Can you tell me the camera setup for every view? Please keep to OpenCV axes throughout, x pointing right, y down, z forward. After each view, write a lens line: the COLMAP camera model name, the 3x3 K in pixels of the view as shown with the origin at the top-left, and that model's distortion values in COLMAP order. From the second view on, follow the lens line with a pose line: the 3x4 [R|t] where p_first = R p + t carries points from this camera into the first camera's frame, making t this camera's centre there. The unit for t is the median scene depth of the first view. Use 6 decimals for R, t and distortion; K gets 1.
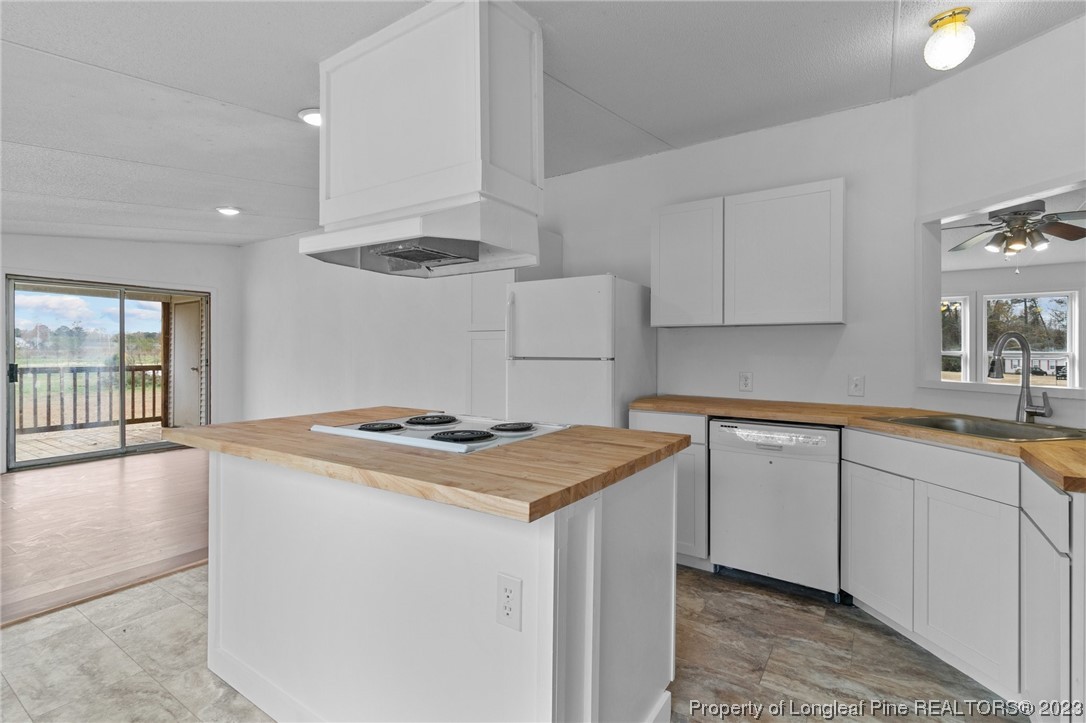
lens RADIAL K [[508.3, 0, 541.4], [0, 508.3, 351.4], [0, 0, 1]] dist [0.002716, 0.000024]
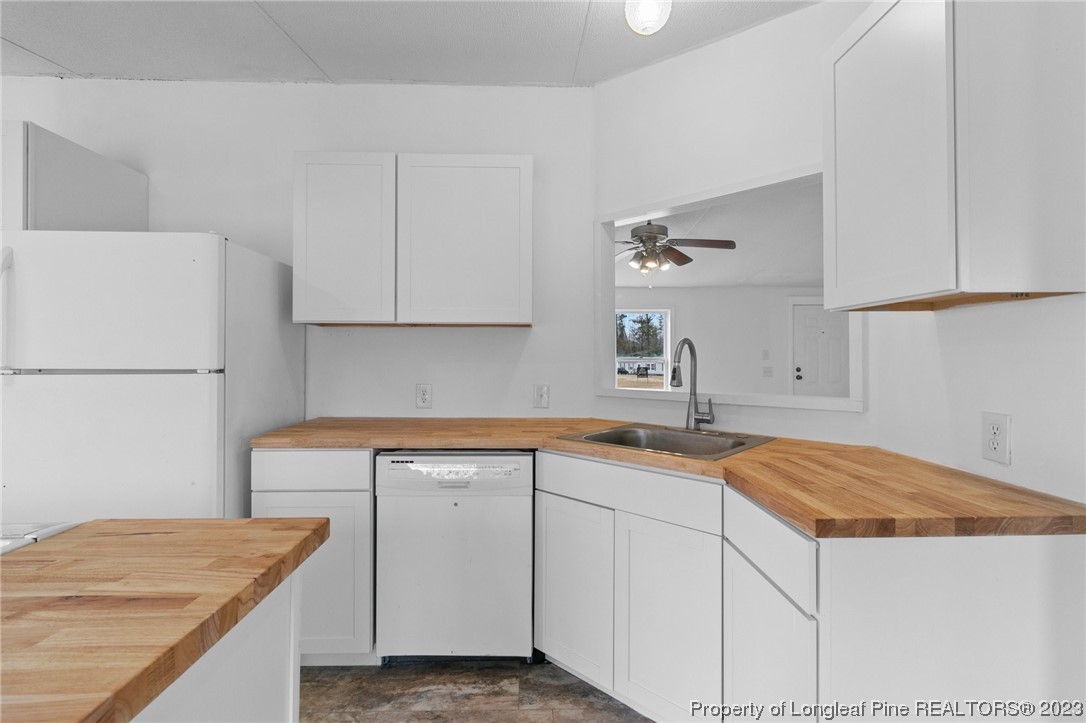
lens RADIAL K [[508.3, 0, 541.4], [0, 508.3, 351.4], [0, 0, 1]] dist [0.002716, 0.000024]
pose [[0.817451, 0.004604, 0.575979, 0.123496], [0.001531, 0.999947, -0.010165, -0.002289], [-0.575995, 0.009191, 0.817401, 0.319470]]
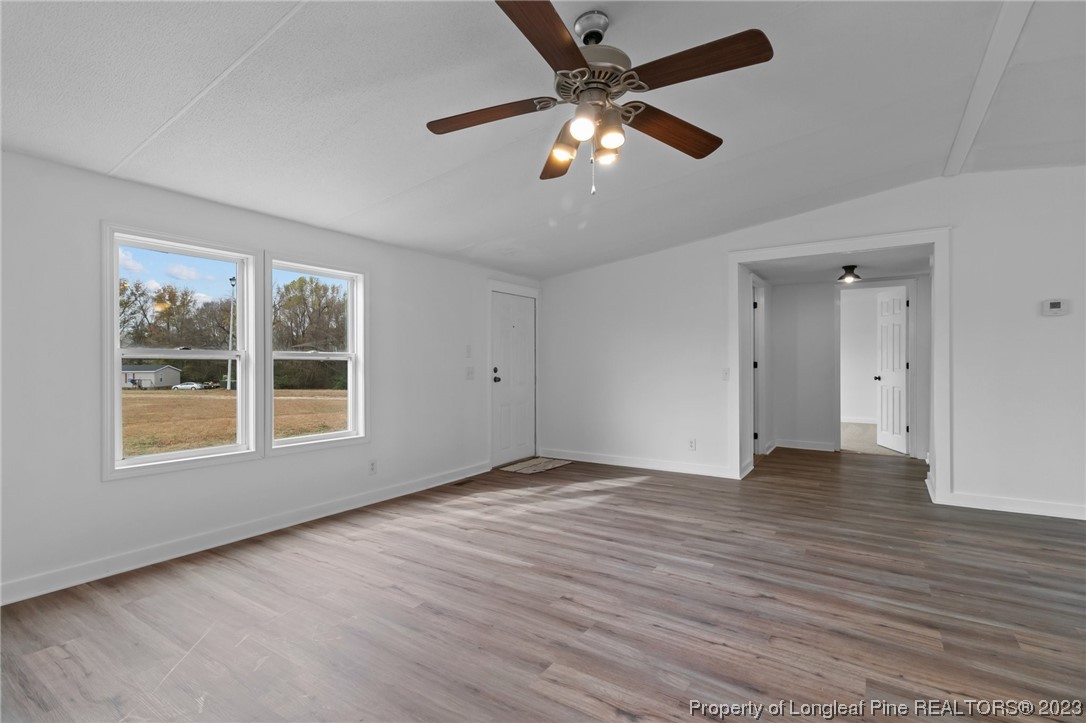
lens RADIAL K [[508.3, 0, 541.4], [0, 508.3, 351.4], [0, 0, 1]] dist [0.002716, 0.000024]
pose [[-0.002006, 0.024646, 0.999694, 0.582357], [0.006061, 0.999678, -0.024633, 0.044603], [-0.999980, 0.006010, -0.002155, 1.556789]]
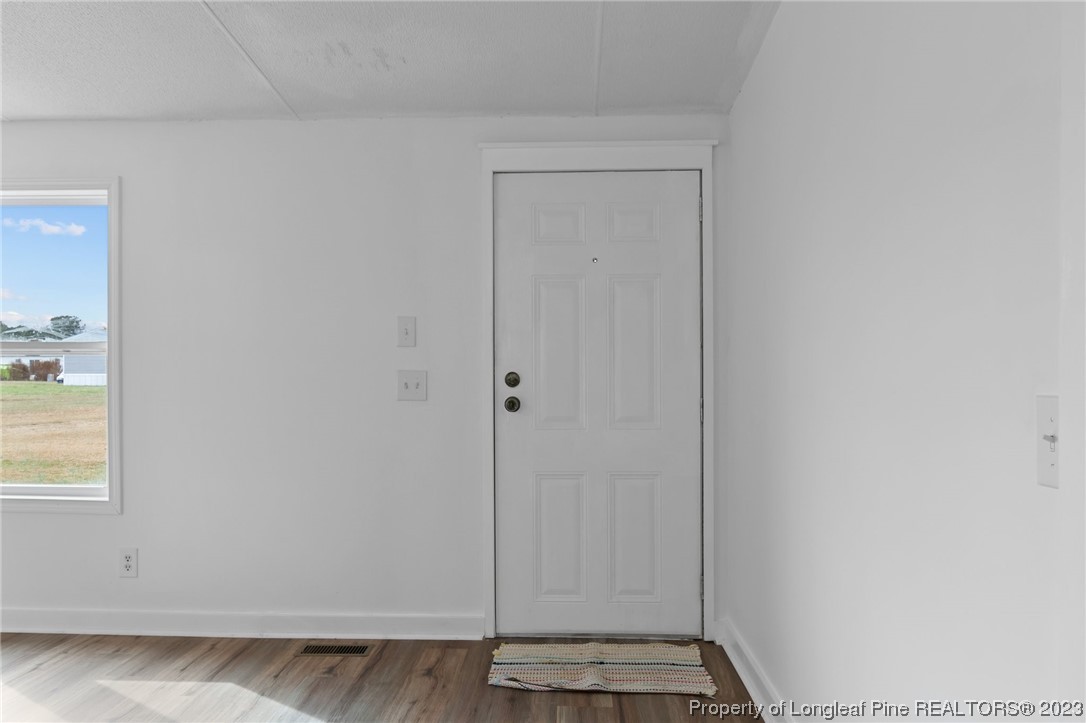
lens RADIAL K [[830.5, 0, 543.0], [0, 830.5, 361.5], [0, 0, 1]] dist [-0.000438, -0.004204]
pose [[0.852436, 0.004386, 0.522813, 2.136071], [0.000906, 0.999951, -0.009866, 0.053798], [-0.522830, 0.008883, 0.852390, 0.548757]]
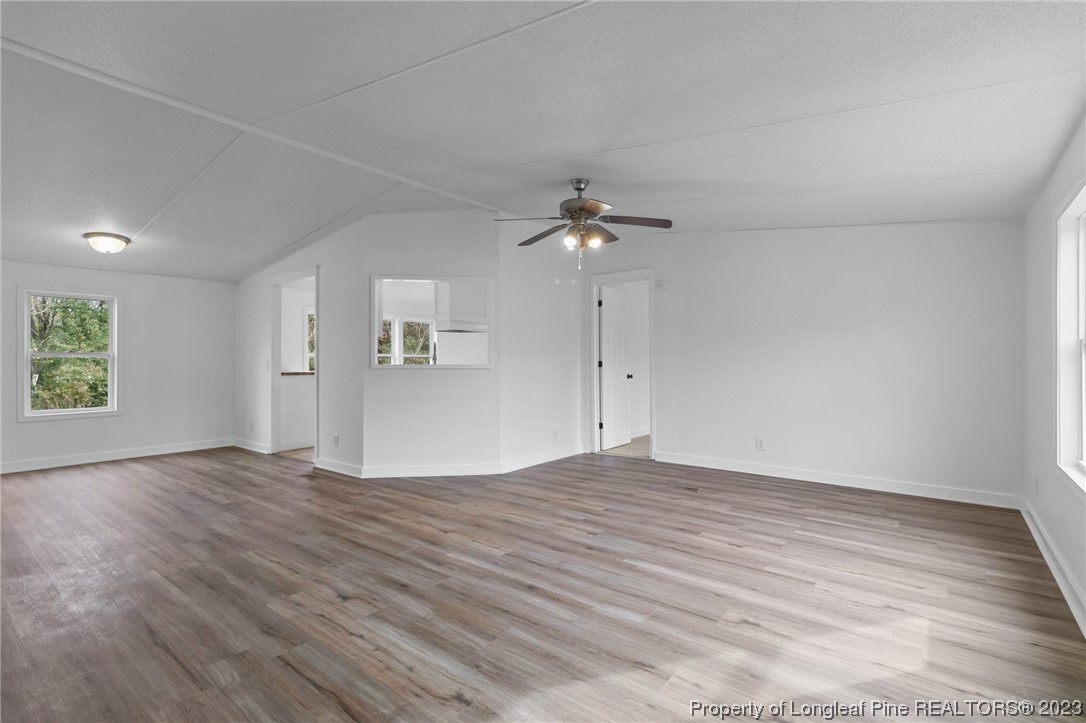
lens RADIAL K [[508.3, 0, 541.4], [0, 508.3, 351.4], [0, 0, 1]] dist [0.002716, 0.000024]
pose [[-0.079760, -0.019535, -0.996623, 2.880769], [-0.001253, 0.999809, -0.019497, 0.050784], [0.996813, -0.000306, -0.079769, 1.482674]]
